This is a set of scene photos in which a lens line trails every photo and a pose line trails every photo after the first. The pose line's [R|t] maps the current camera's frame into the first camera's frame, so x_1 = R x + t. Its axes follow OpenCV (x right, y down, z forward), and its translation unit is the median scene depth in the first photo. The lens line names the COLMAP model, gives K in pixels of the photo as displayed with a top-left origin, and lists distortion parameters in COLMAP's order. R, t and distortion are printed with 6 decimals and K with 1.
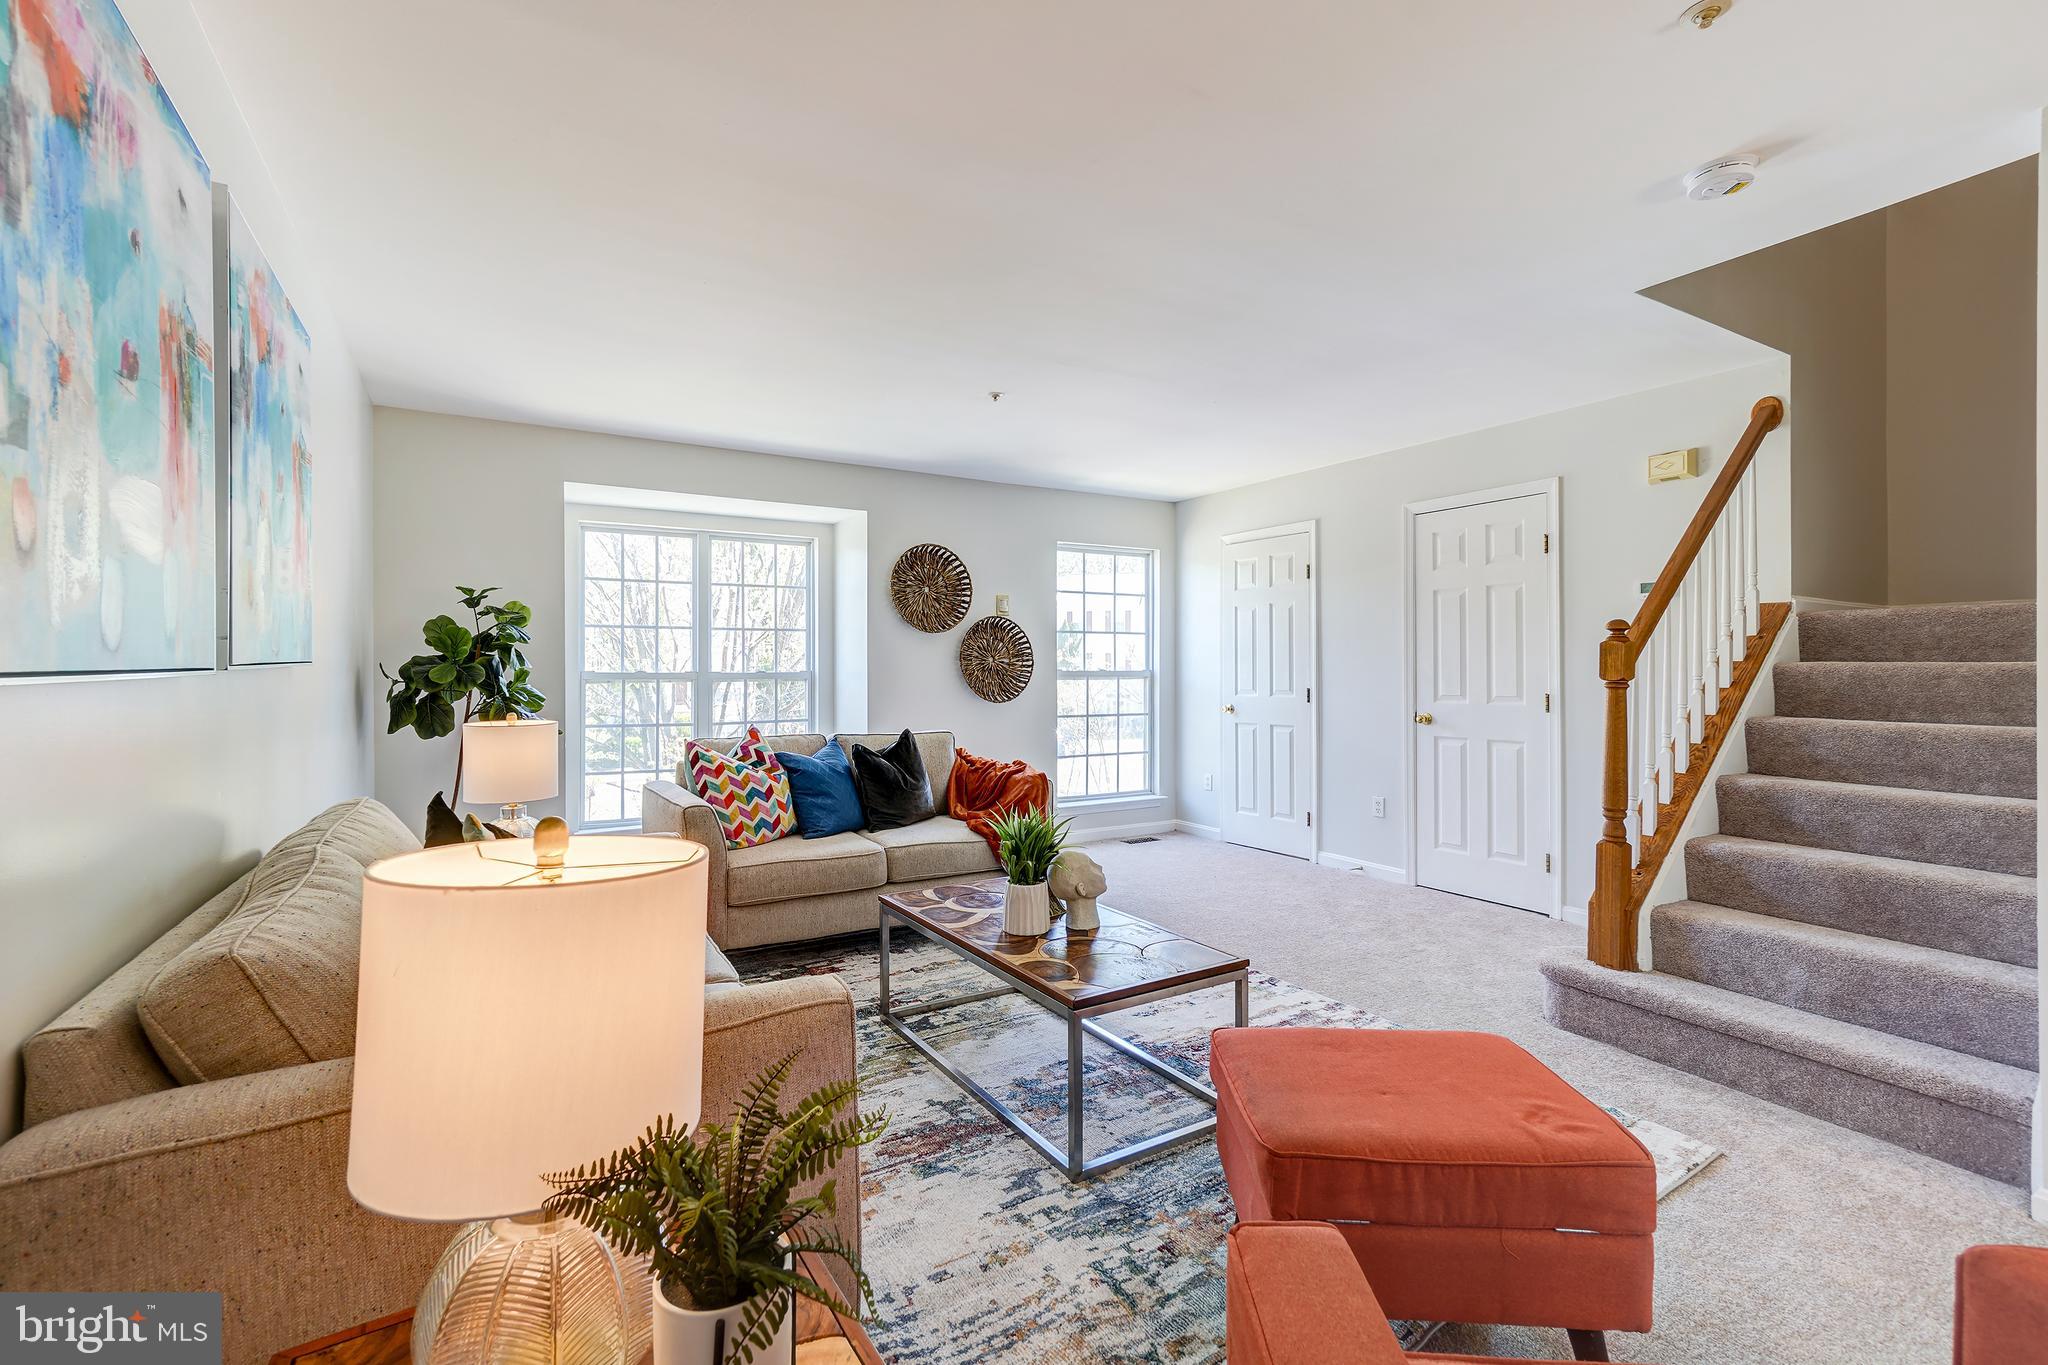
lens RADIAL K [[894.1, 0, 1011.8], [0, 894.1, 669.7], [0, 0, 1]] dist [-0.013180, 0.010782]
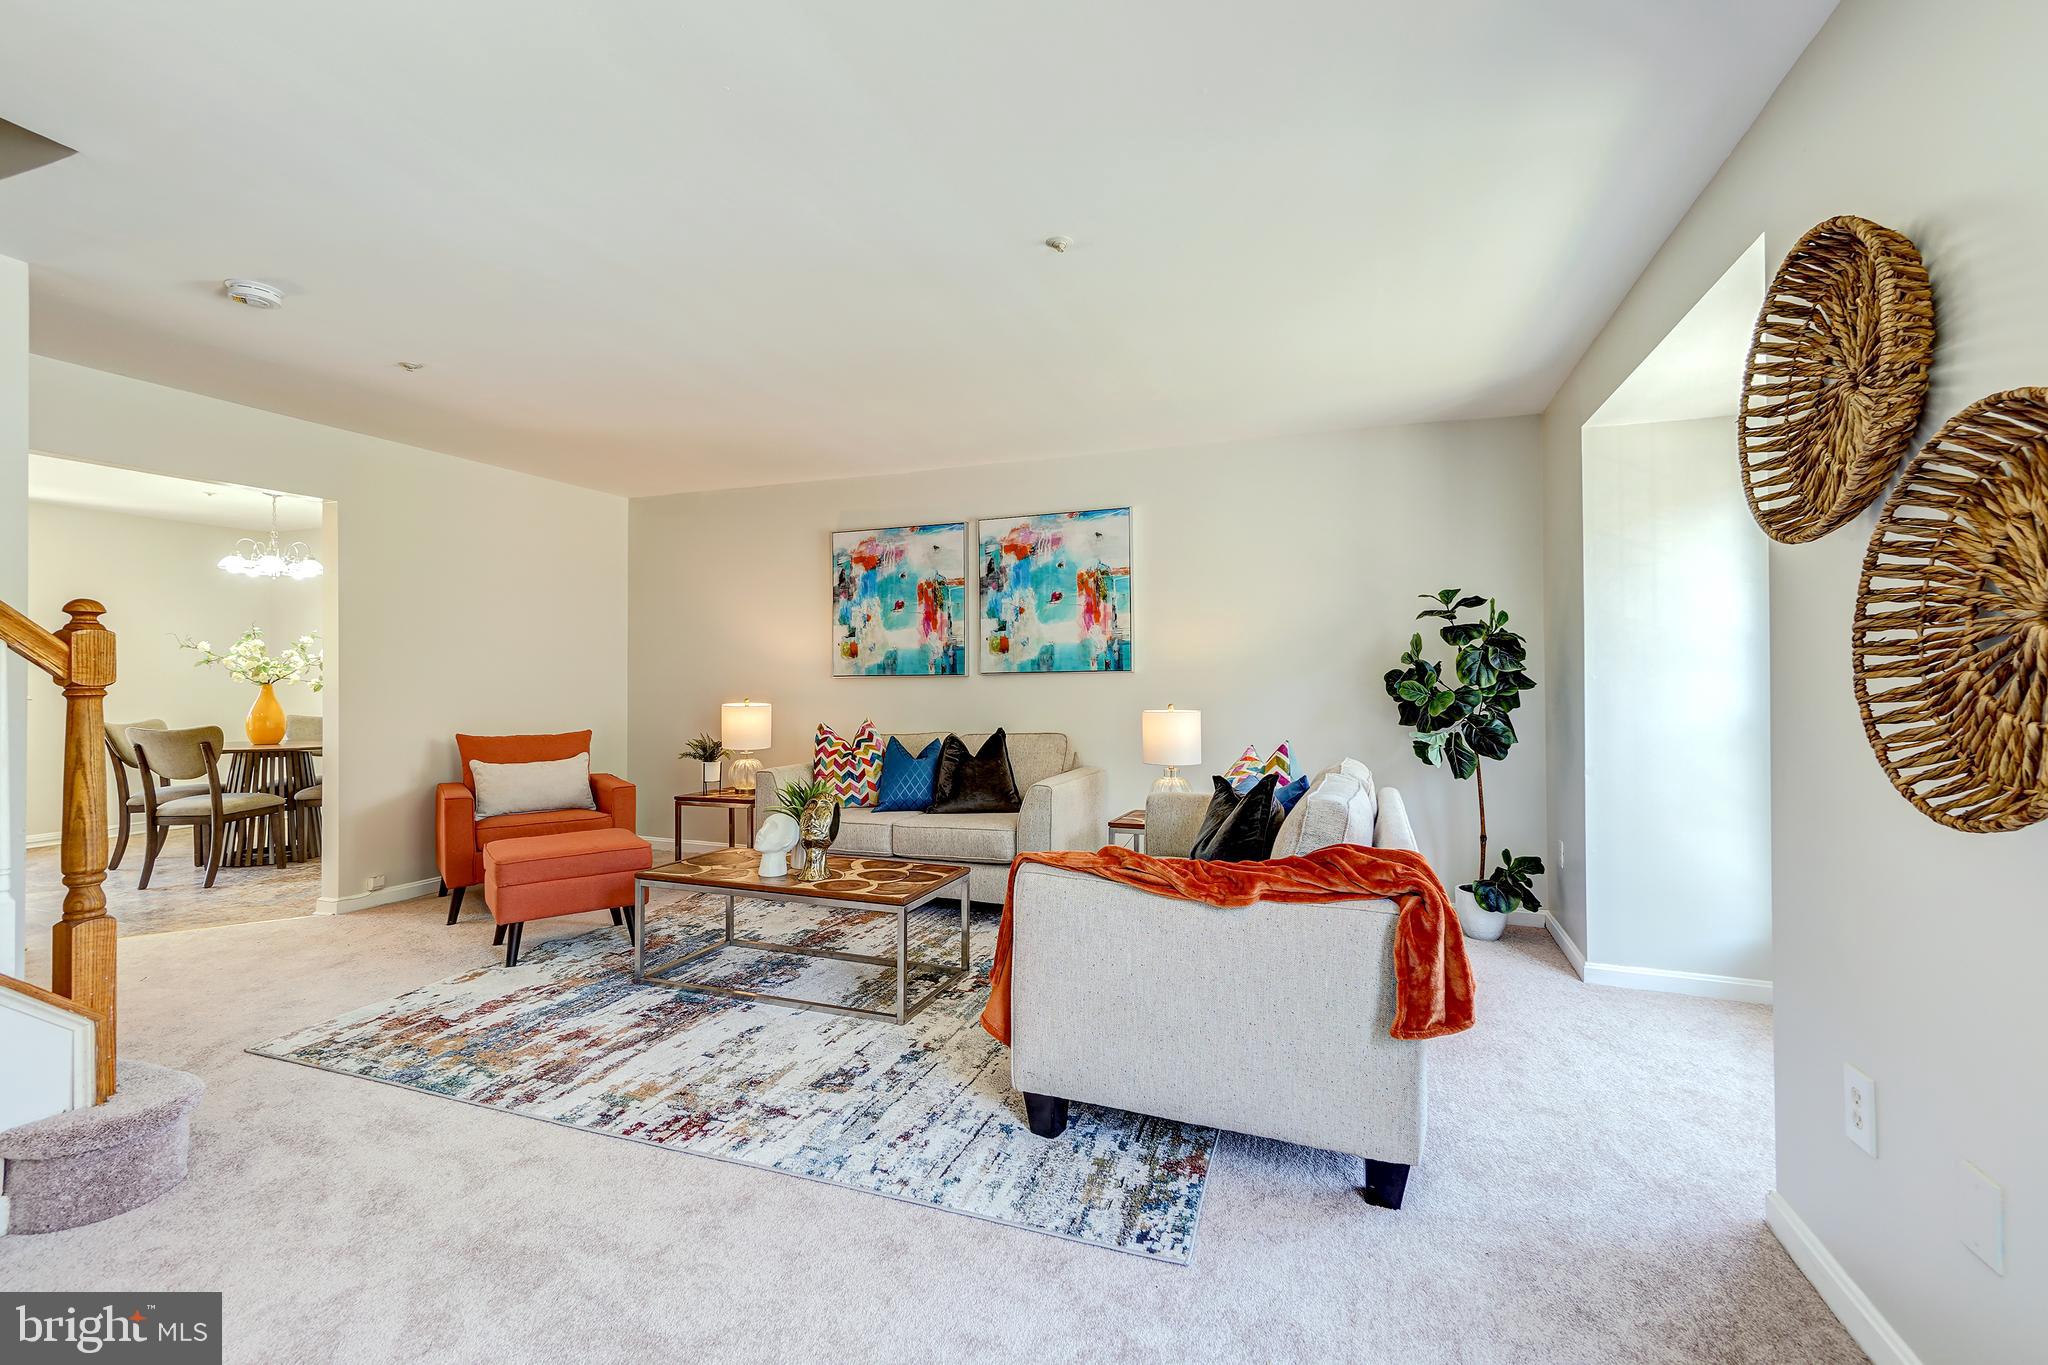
lens RADIAL K [[894.1, 0, 1018.0], [0, 894.1, 667.4], [0, 0, 1]] dist [-0.013180, 0.010782]
pose [[-0.781614, -0.003629, -0.623752, 0.380055], [0.001731, 0.999967, -0.007987, 0.000042], [0.623760, -0.007323, -0.781581, 1.400642]]
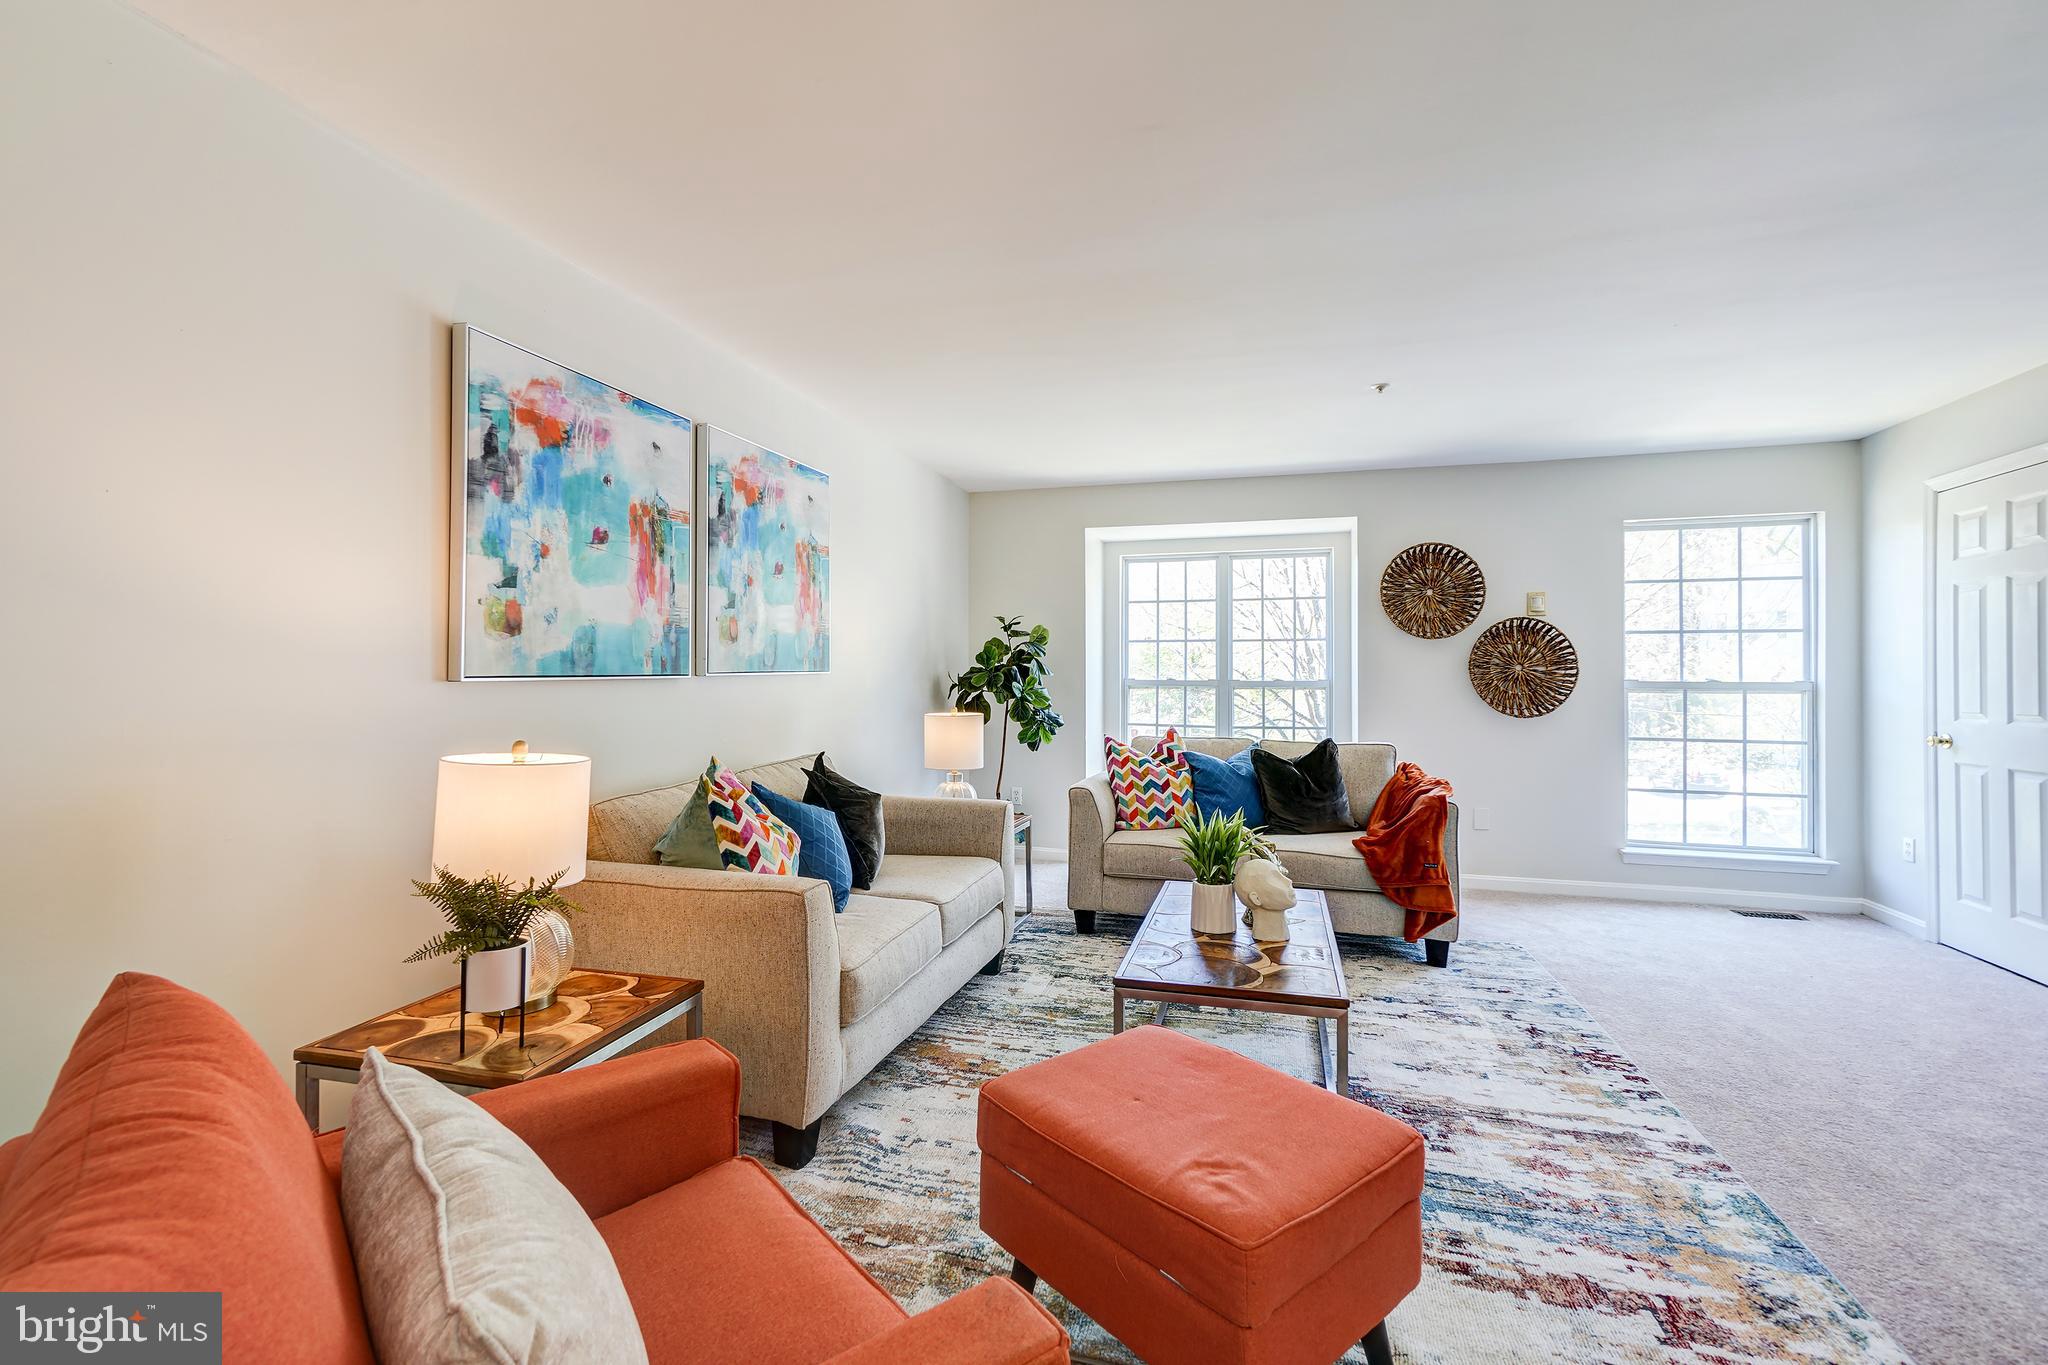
lens RADIAL K [[894.1, 0, 1011.8], [0, 894.1, 667.3], [0, 0, 1]] dist [-0.013180, 0.010782]
pose [[0.673719, -0.004988, -0.738971, 0.388759], [-0.004600, 0.999930, -0.010944, 0.000192], [0.738973, 0.010773, 0.673649, 0.077680]]
